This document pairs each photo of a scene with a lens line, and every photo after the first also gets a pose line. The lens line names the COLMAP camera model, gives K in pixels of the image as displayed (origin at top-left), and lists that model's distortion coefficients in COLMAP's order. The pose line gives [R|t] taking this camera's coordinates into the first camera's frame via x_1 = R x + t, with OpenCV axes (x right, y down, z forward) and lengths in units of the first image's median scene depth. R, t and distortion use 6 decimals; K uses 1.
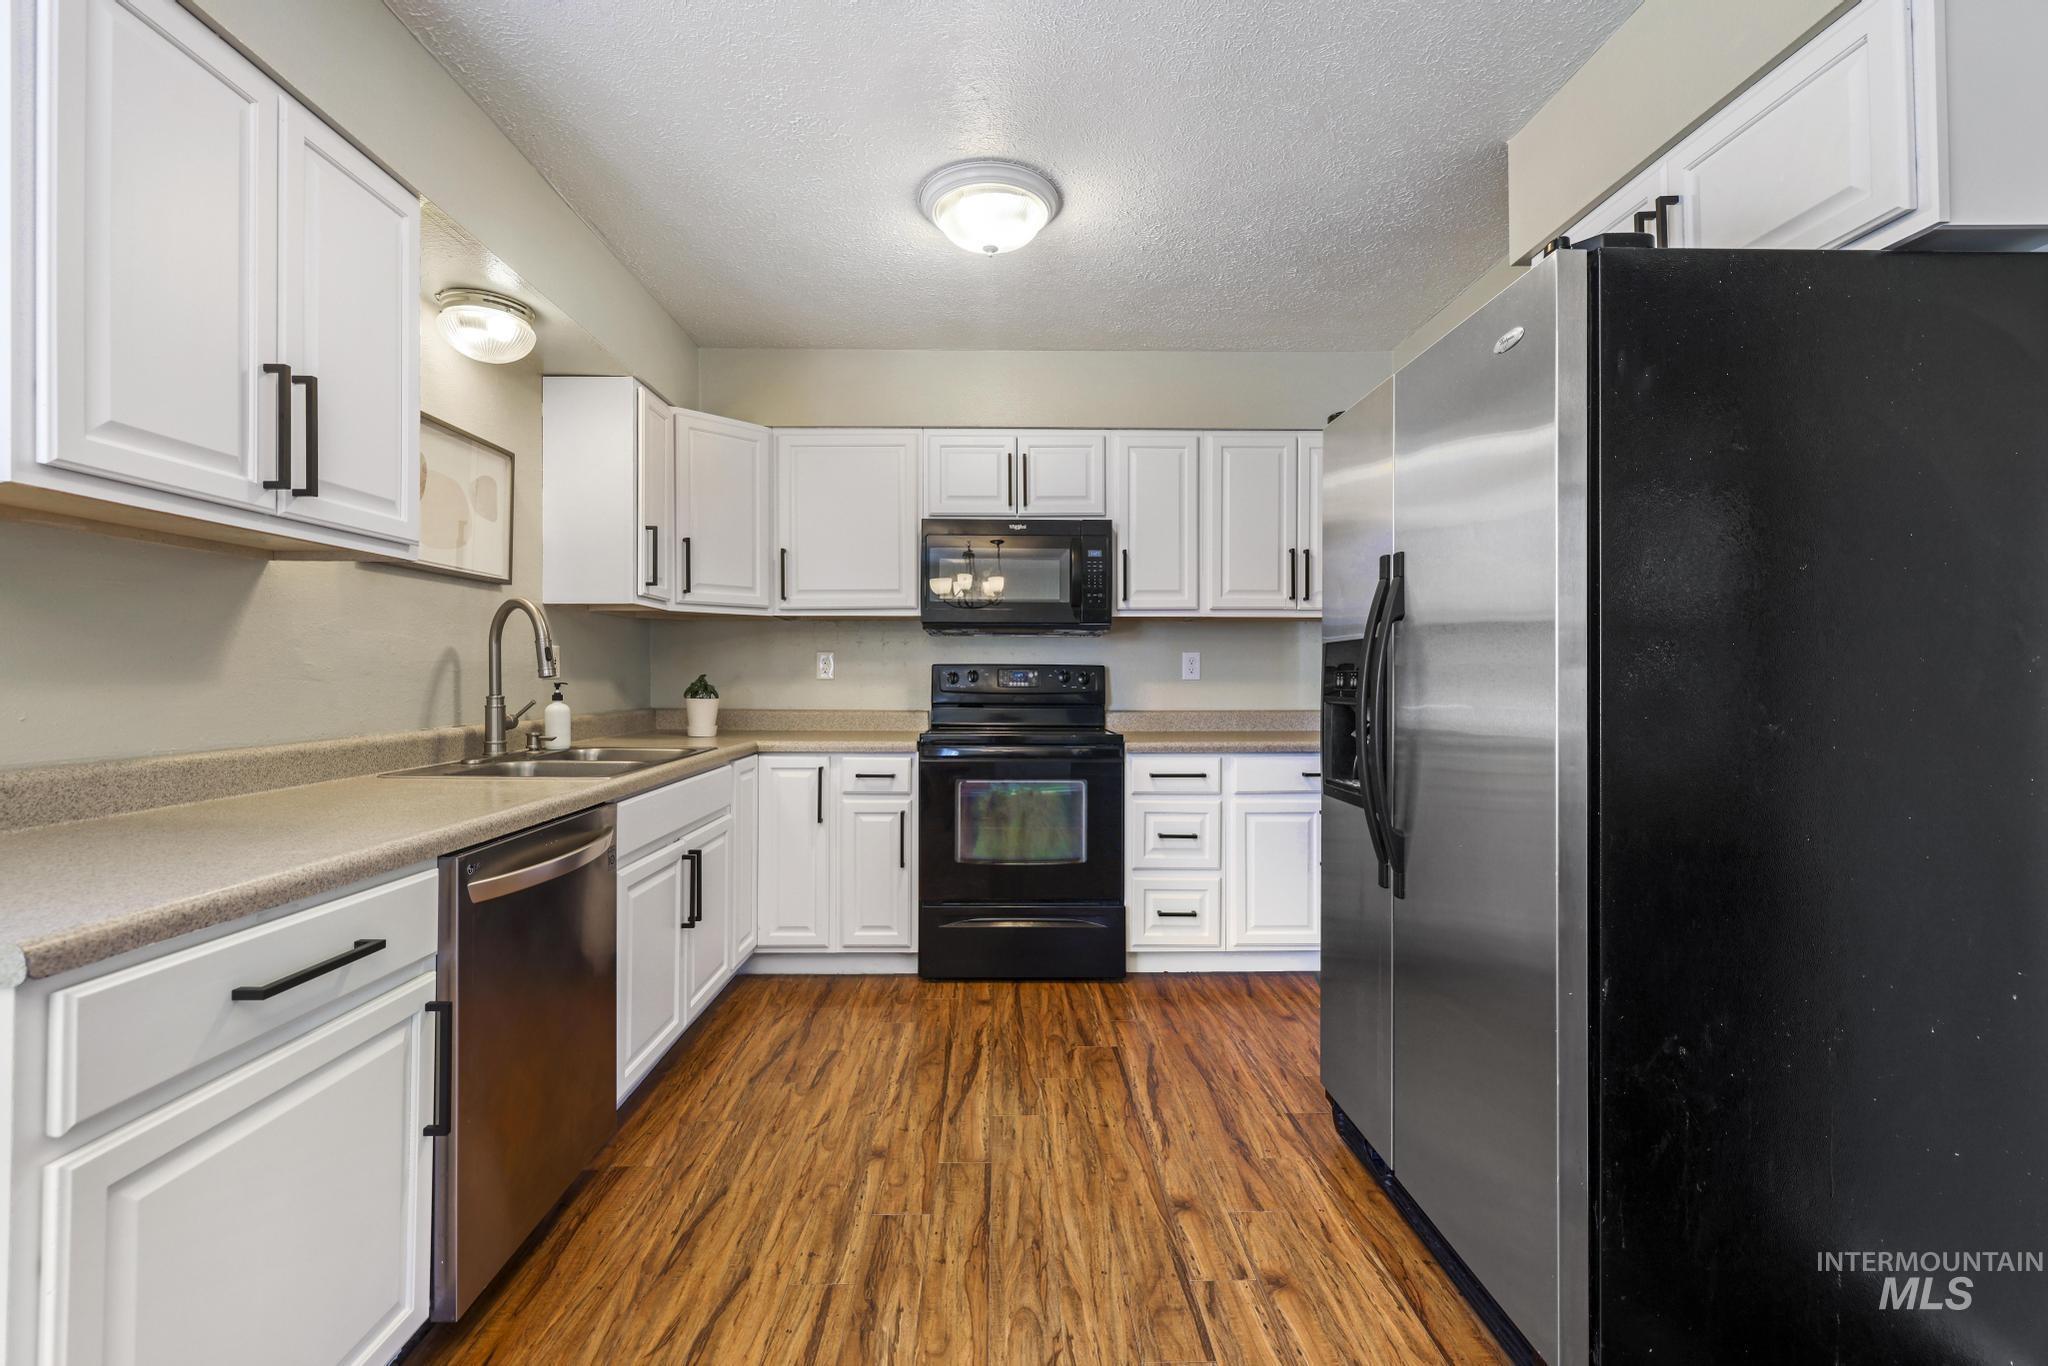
lens RADIAL K [[898.1, 0, 1007.4], [0, 898.1, 677.8], [0, 0, 1]] dist [-0.002033, -0.000002]
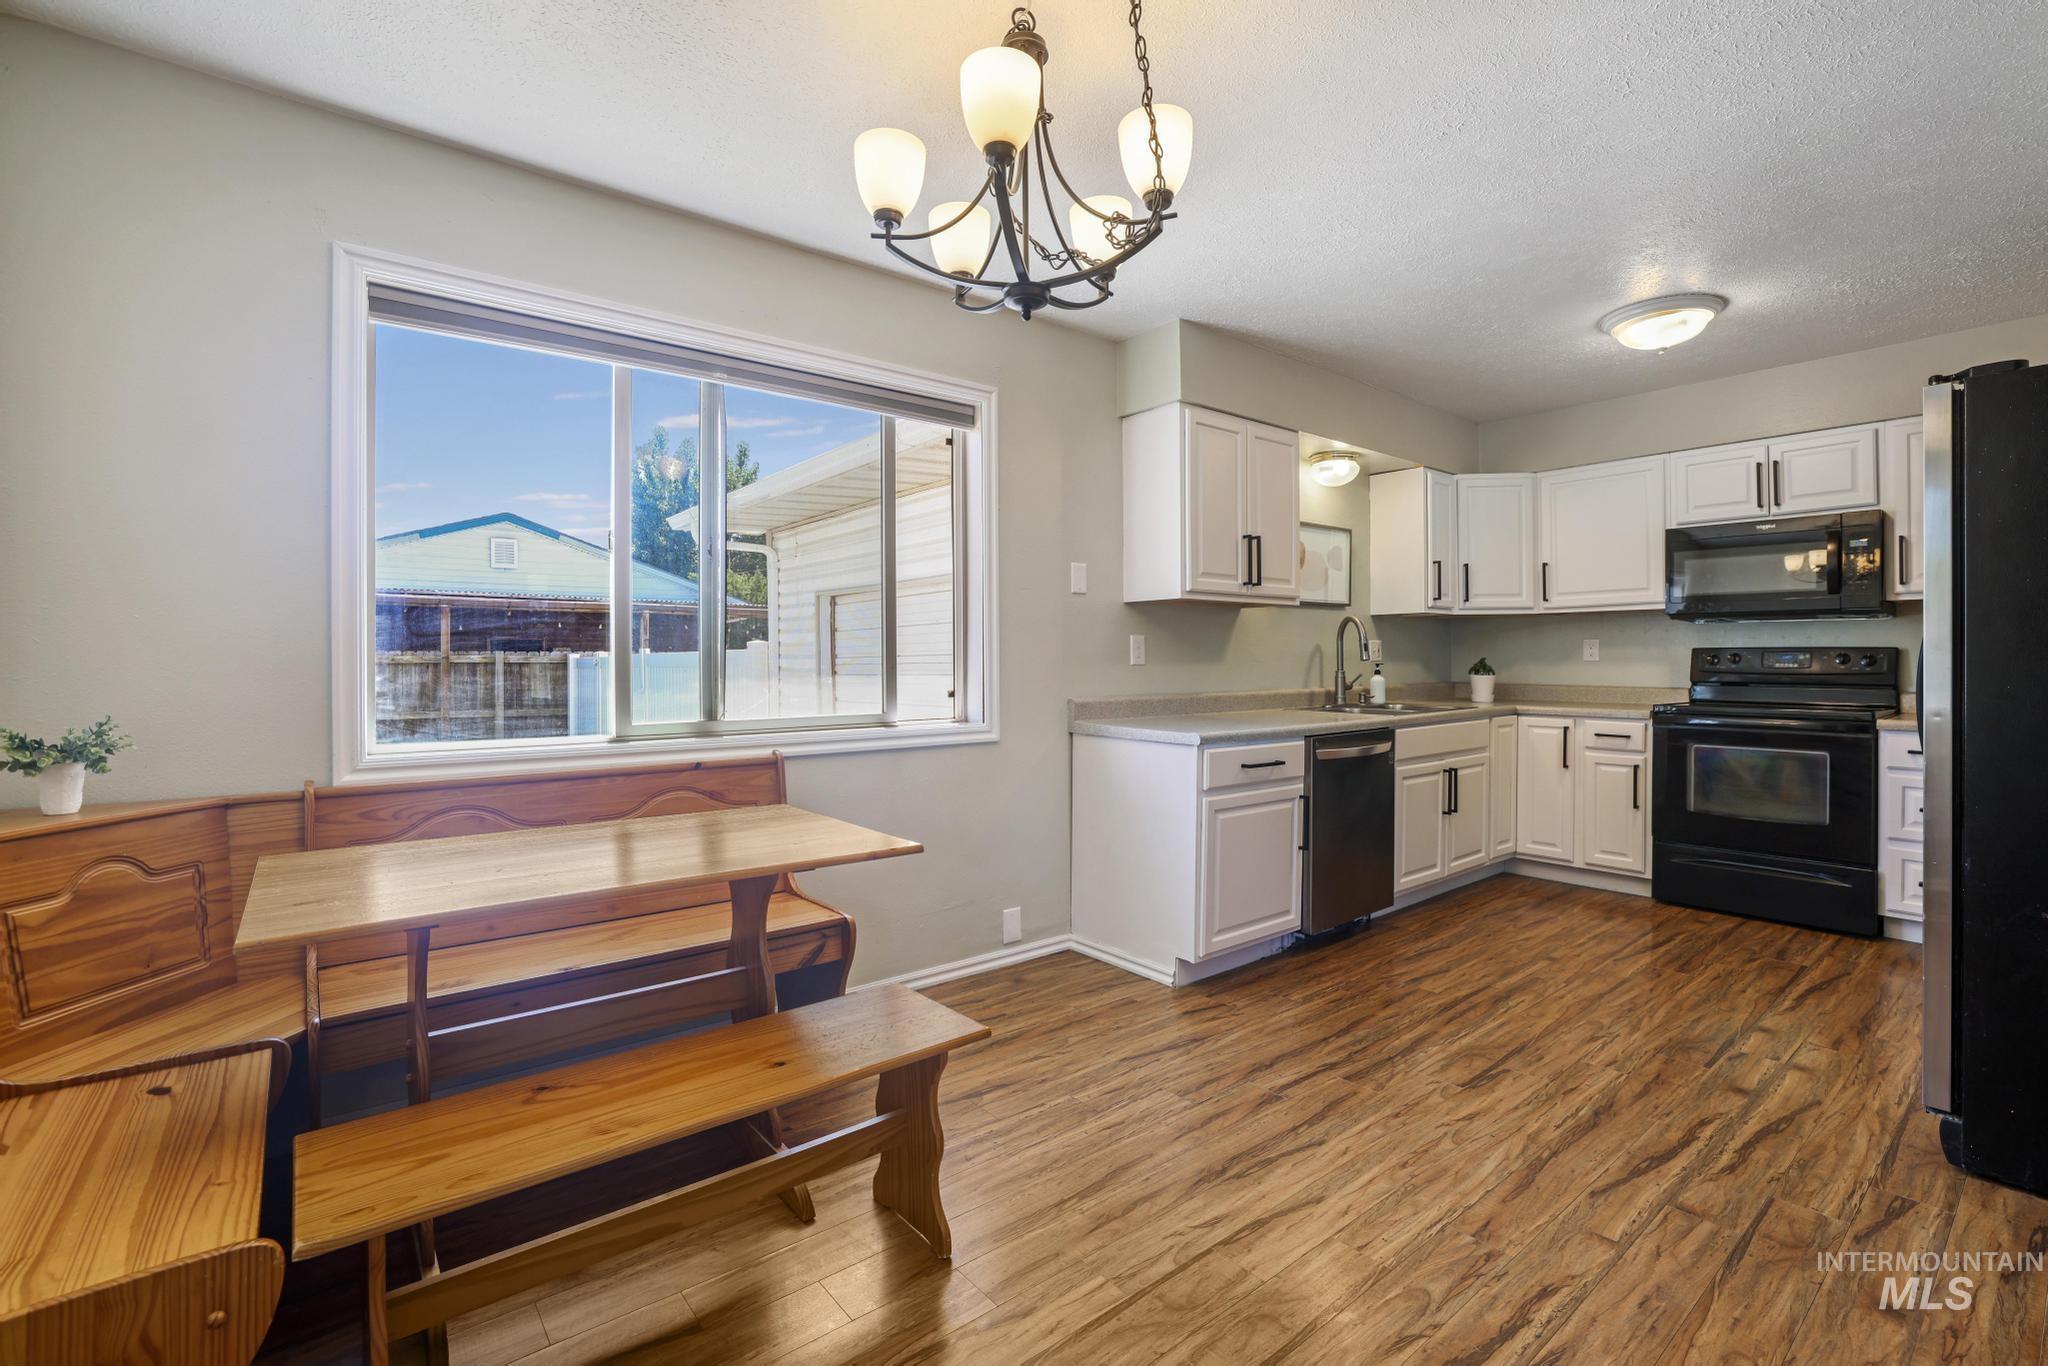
lens RADIAL K [[897.3, 0, 1017.0], [0, 897.3, 663.5], [0, 0, 1]] dist [-0.001012, 0.000283]
pose [[0.618065, 0.000903, -0.786127, 0.362012], [0.002661, 0.999991, 0.003240, -0.001533], [0.786123, -0.004094, 0.618057, -0.506051]]
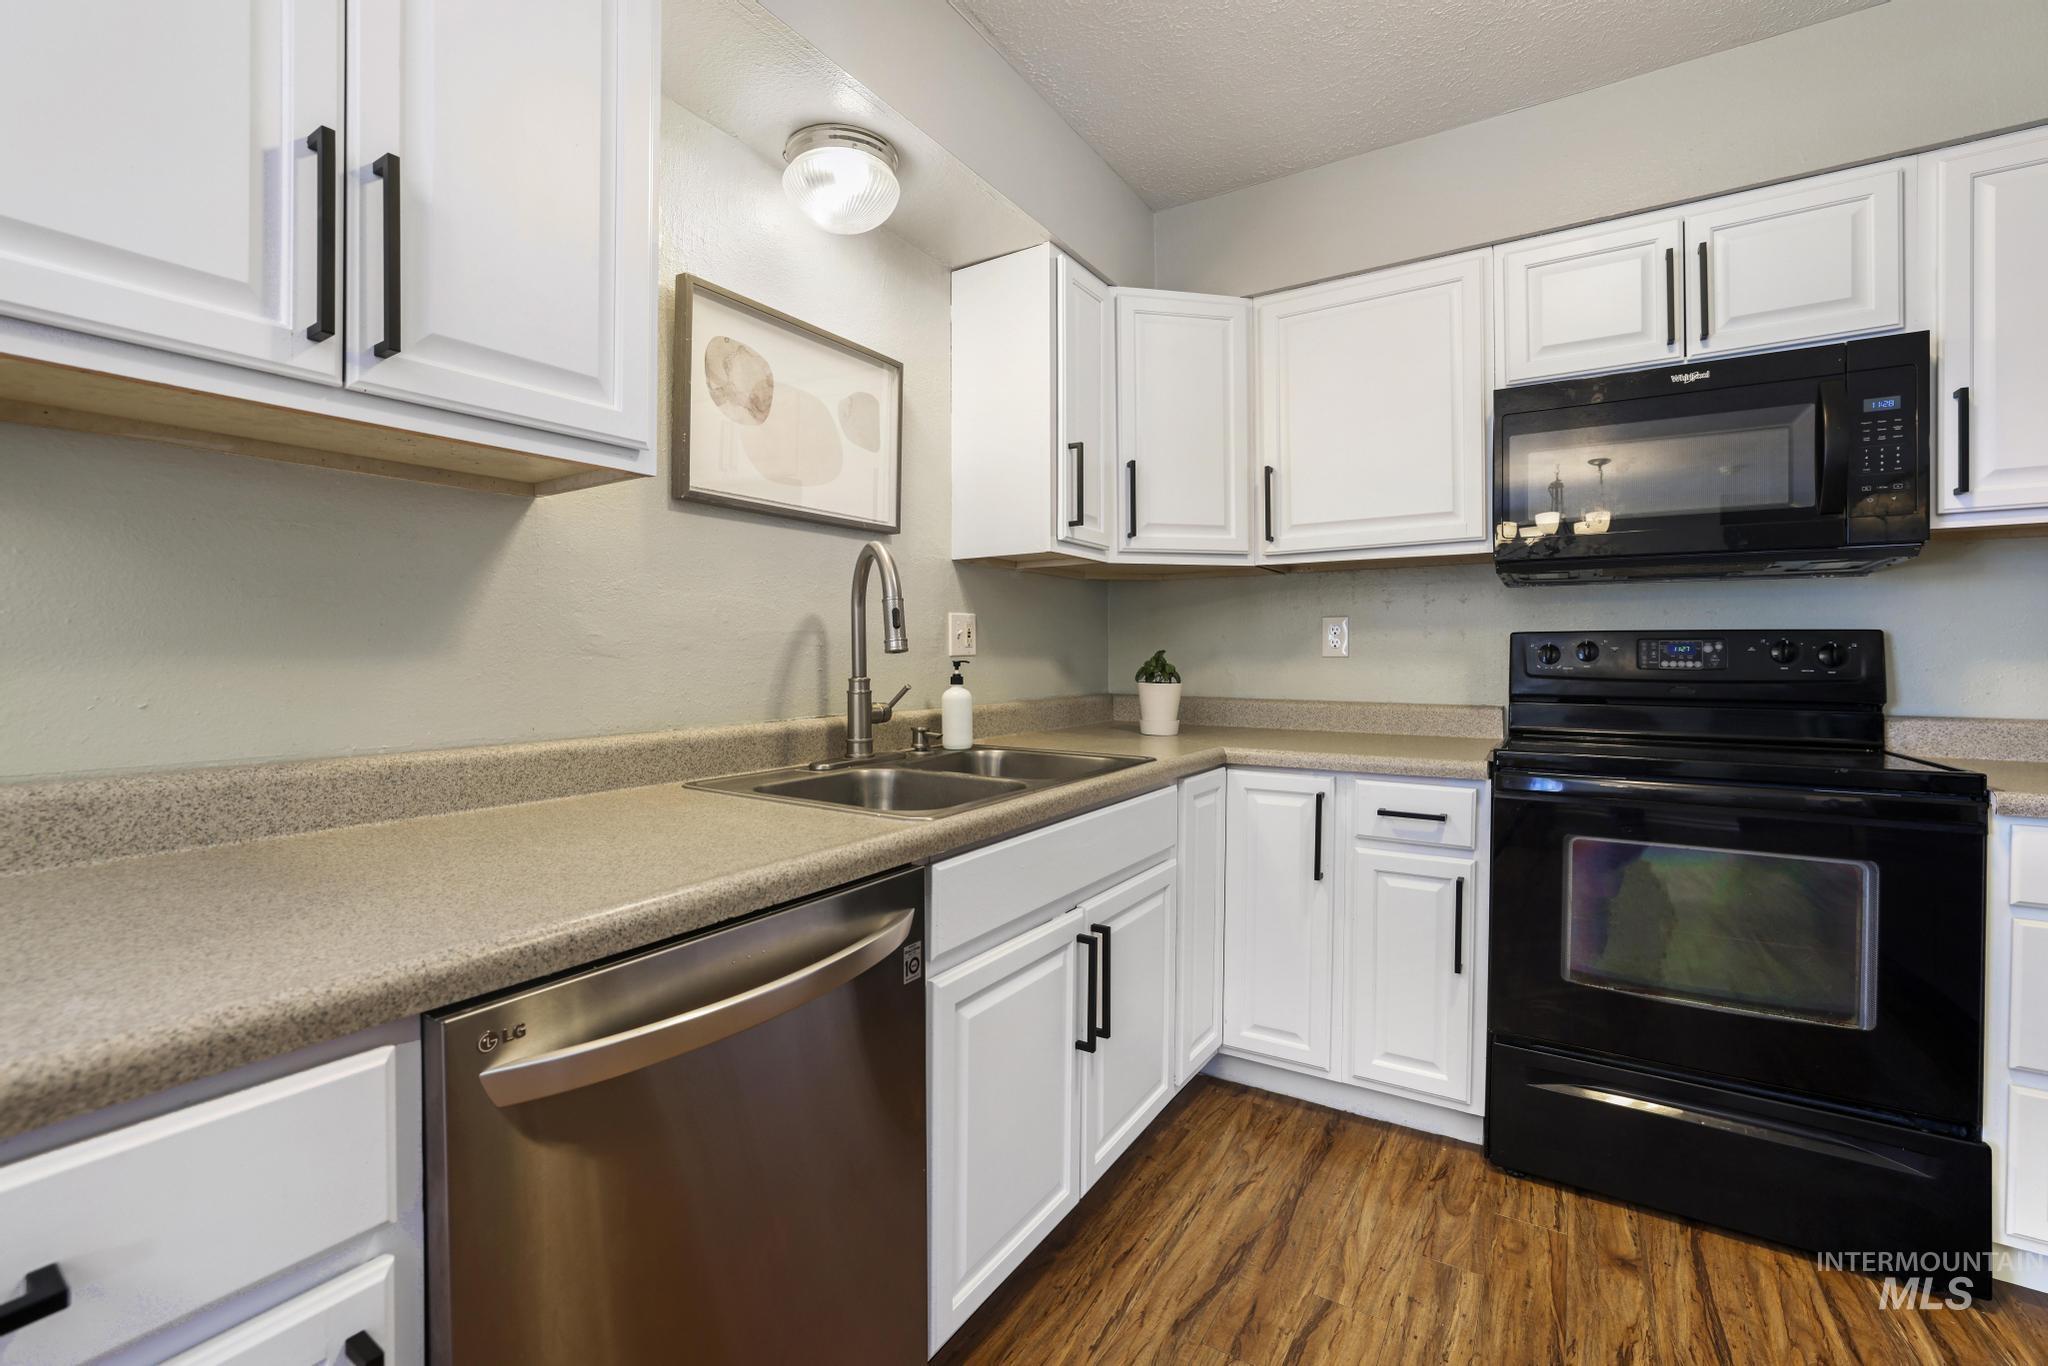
lens RADIAL K [[894.3, 0, 1001.0], [0, 894.3, 665.3], [0, 0, 1]] dist [-0.051116, 0.019732]
pose [[0.833791, 0.003341, -0.552070, -0.051923], [0.001087, 0.999970, 0.007693, 0.003361], [0.552079, -0.007015, 0.833762, 0.371526]]
